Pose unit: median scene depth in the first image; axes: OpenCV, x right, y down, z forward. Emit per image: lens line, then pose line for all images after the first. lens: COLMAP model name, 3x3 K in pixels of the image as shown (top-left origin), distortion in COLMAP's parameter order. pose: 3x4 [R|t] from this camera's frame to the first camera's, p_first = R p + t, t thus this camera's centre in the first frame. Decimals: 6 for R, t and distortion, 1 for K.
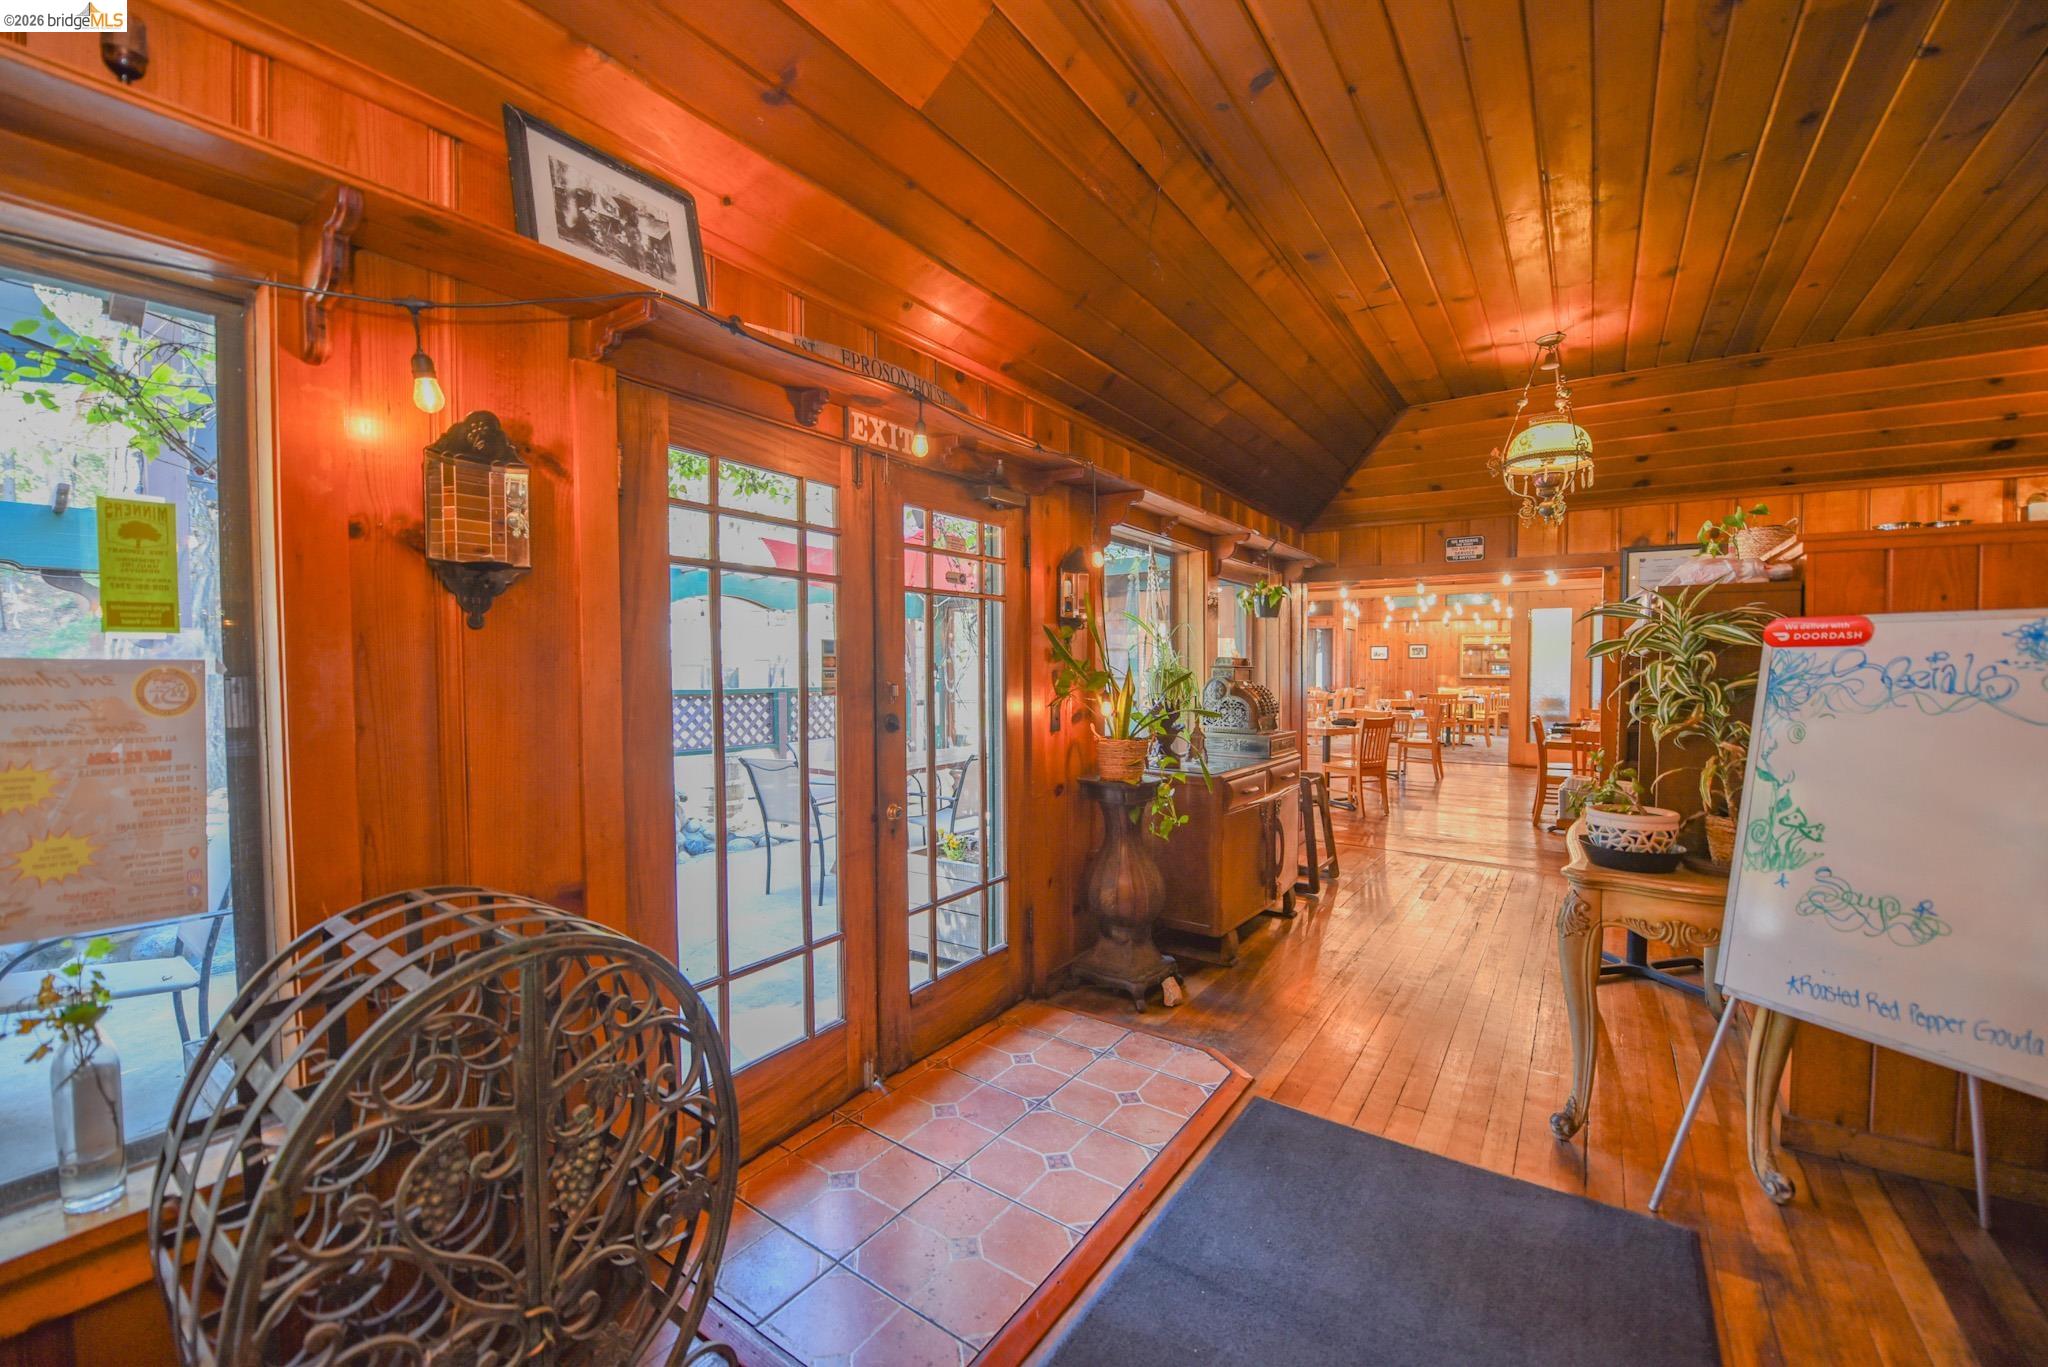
lens RADIAL K [[811.9, 0, 1024.1], [0, 811.9, 682.8], [0, 0, 1]] dist [0.000360, 0.000010]
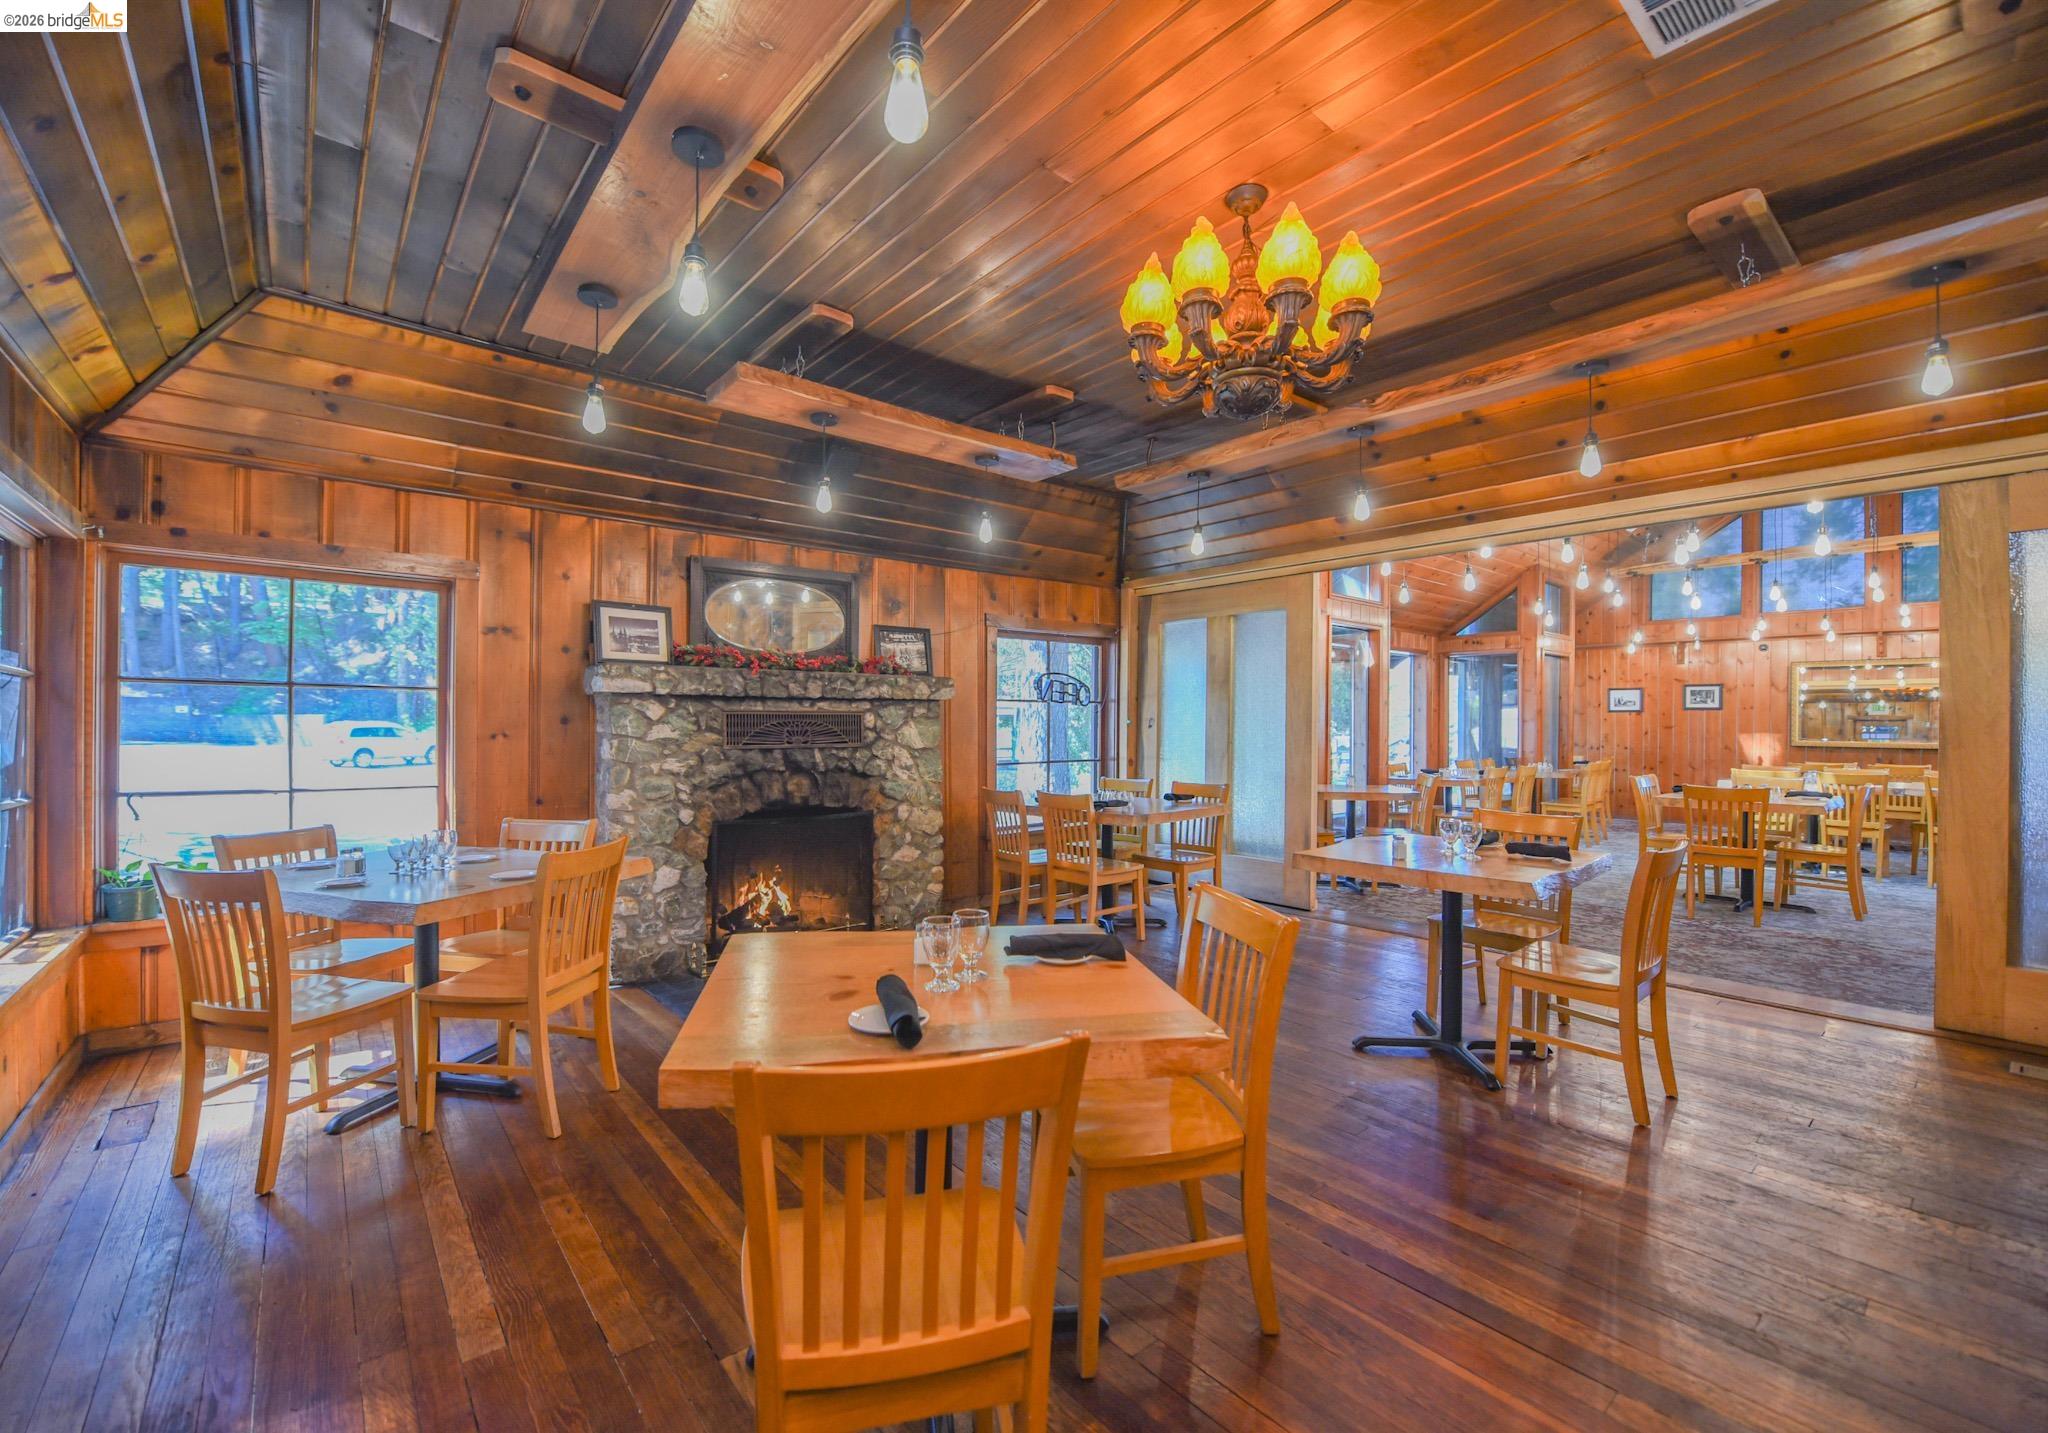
lens RADIAL K [[856.6, 0, 1024.7], [0, 856.6, 717.9], [0, 0, 1]] dist [-0.001446, -0.000173]
pose [[0.968274, 0.004586, -0.249850, 0.199725], [-0.011739, 0.999563, -0.027148, -0.003525], [0.249617, 0.029219, 0.967904, 0.348277]]
